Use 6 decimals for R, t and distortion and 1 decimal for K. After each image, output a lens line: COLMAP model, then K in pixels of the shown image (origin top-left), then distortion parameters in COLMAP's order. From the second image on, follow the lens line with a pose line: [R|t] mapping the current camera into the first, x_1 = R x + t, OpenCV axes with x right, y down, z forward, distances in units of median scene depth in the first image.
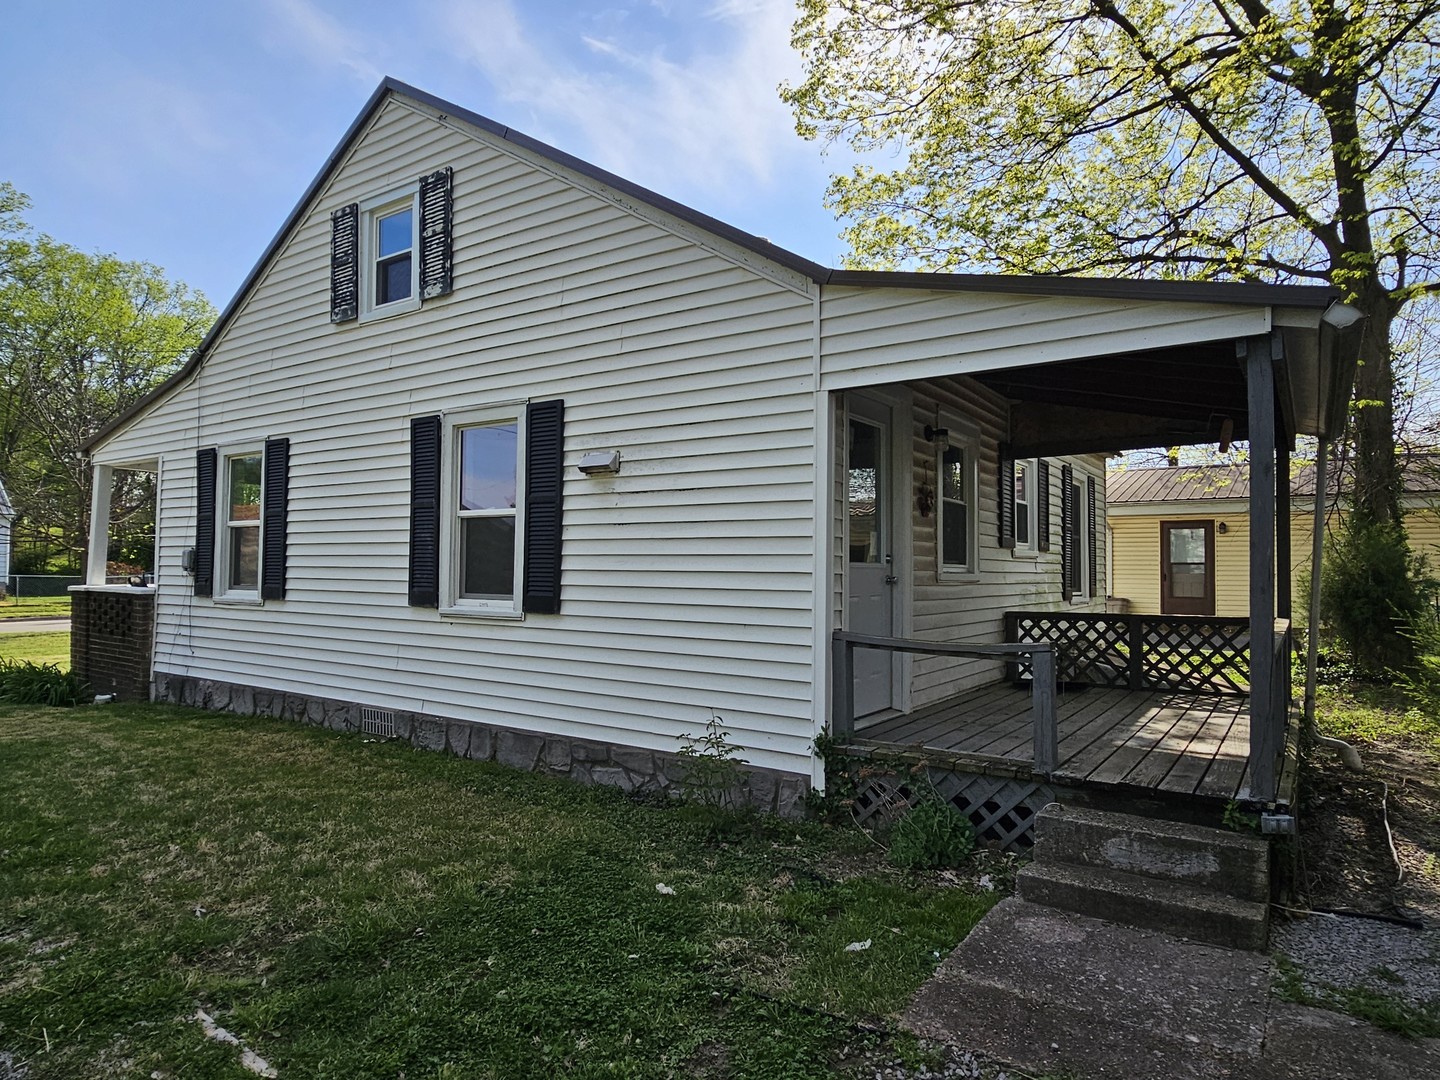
lens RADIAL K [[871.8, 0, 723.1], [0, 871.8, 546.4], [0, 0, 1]] dist [-0.001710, -0.001866]
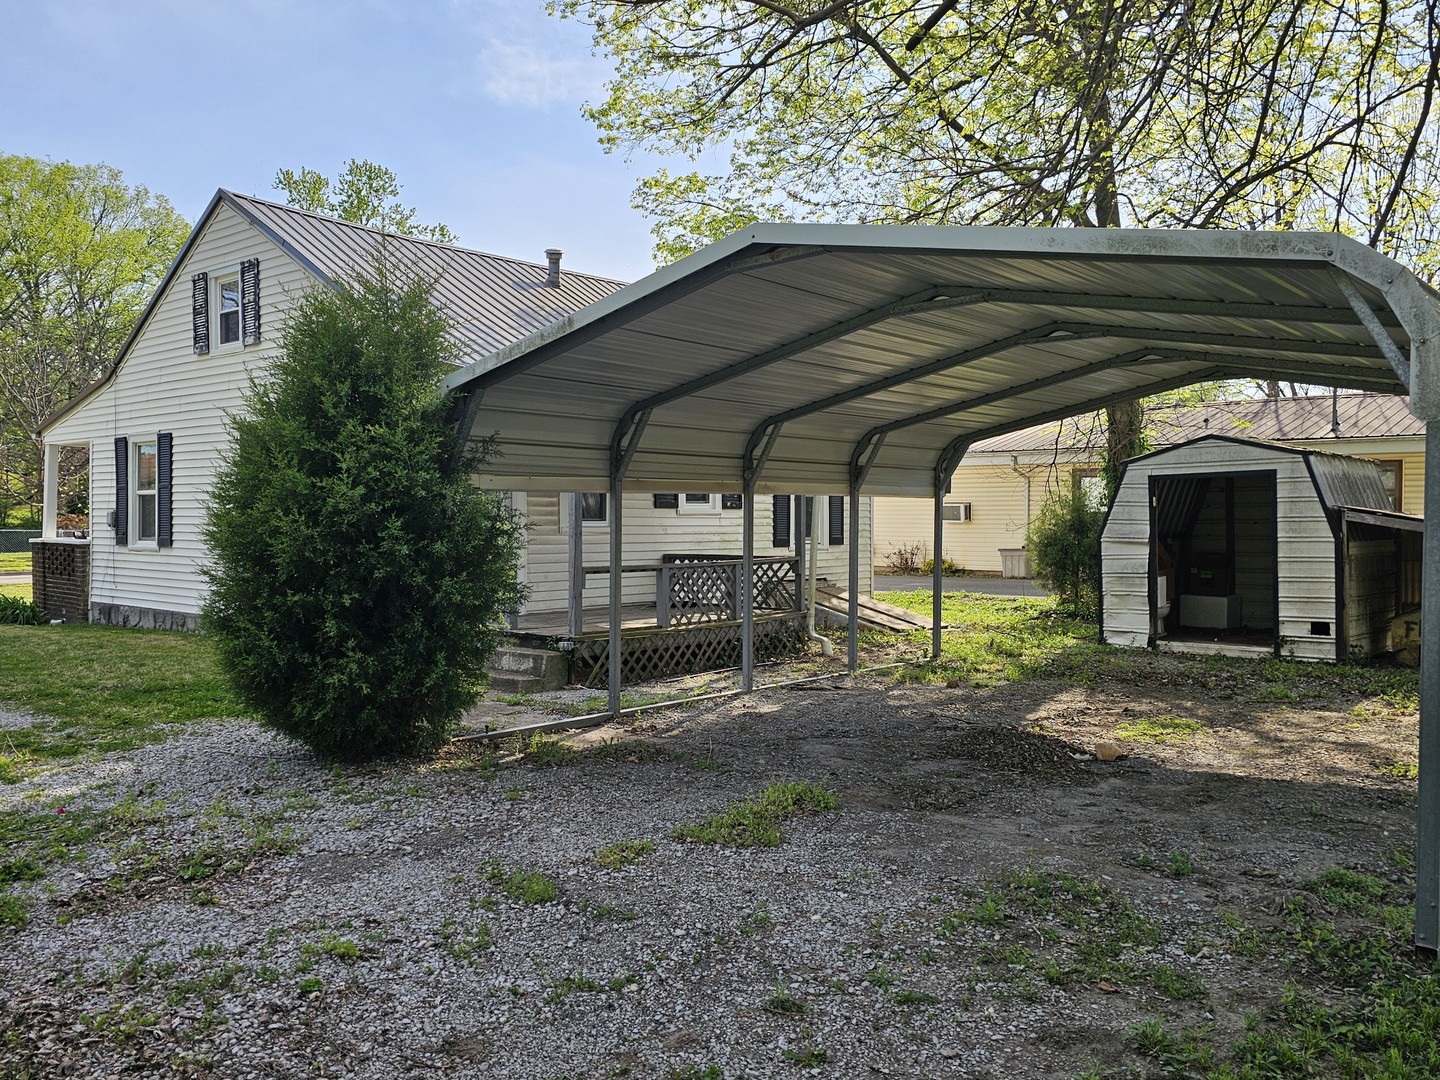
lens RADIAL K [[1154.7, 0, 718.0], [0, 1154.7, 538.8], [0, 0, 1]] dist [0.087950, -0.119302]
pose [[0.993333, -0.003151, -0.115235, 0.579653], [0.008274, 0.998997, 0.044004, -0.027977], [0.114981, -0.044665, 0.992363, -0.762778]]
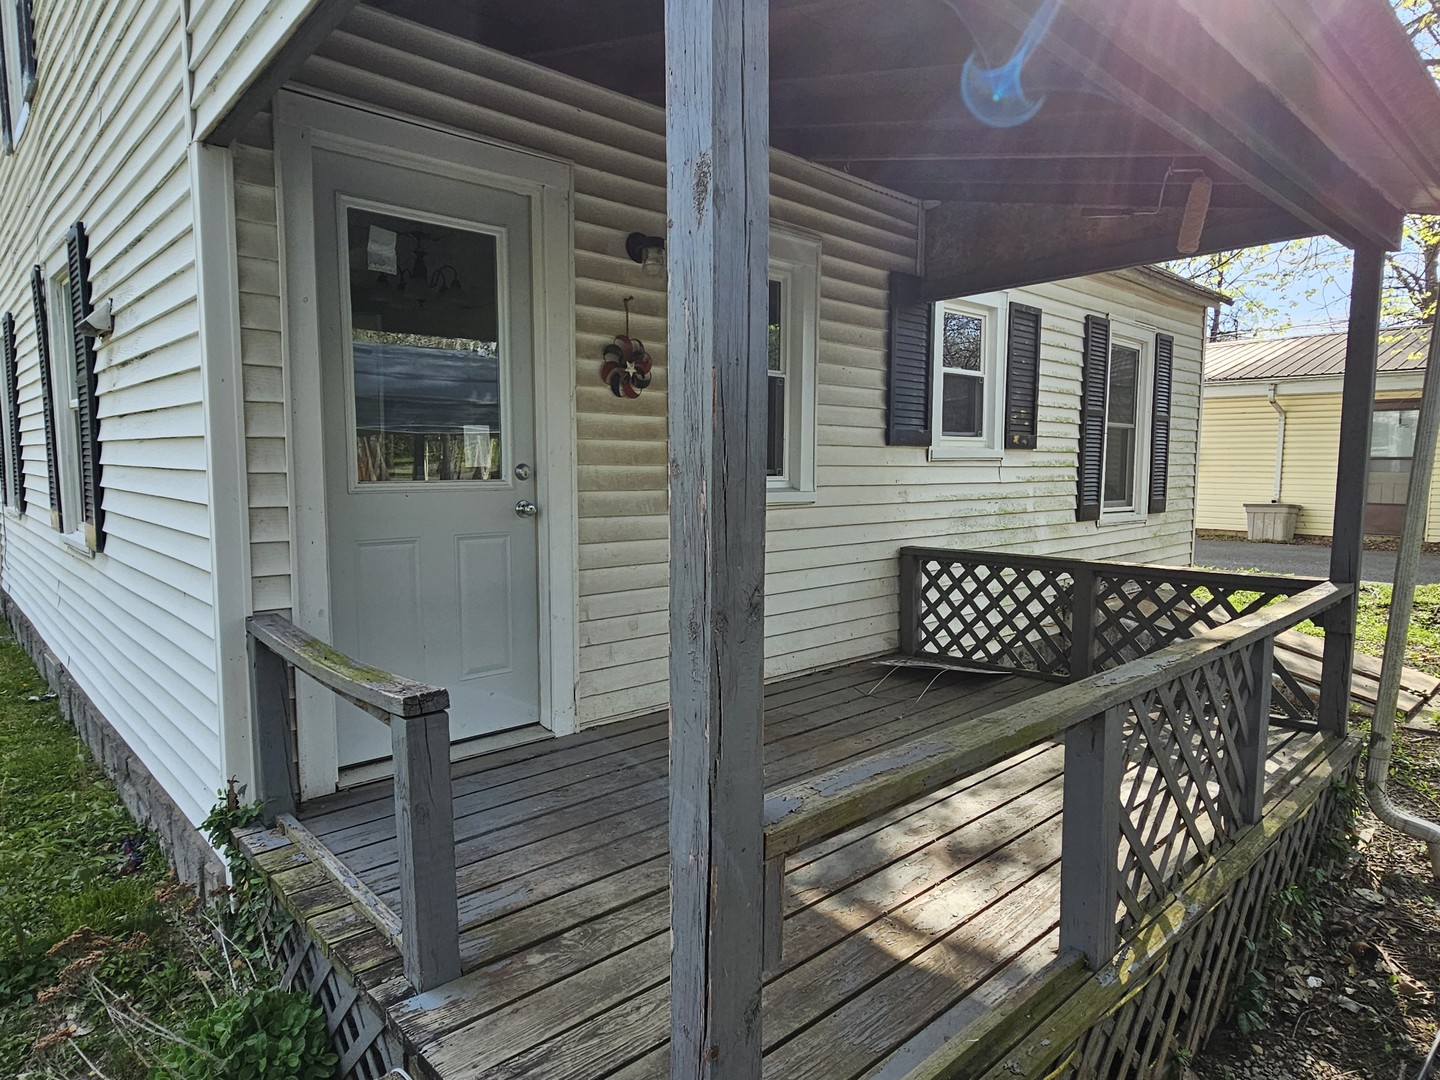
lens RADIAL K [[871.8, 0, 723.1], [0, 871.8, 546.4], [0, 0, 1]] dist [-0.001710, -0.001866]
pose [[0.975361, 0.019454, -0.219755, 0.314030], [0.008041, 0.992308, 0.123534, -0.004994], [0.220468, -0.122258, 0.967702, 0.330962]]
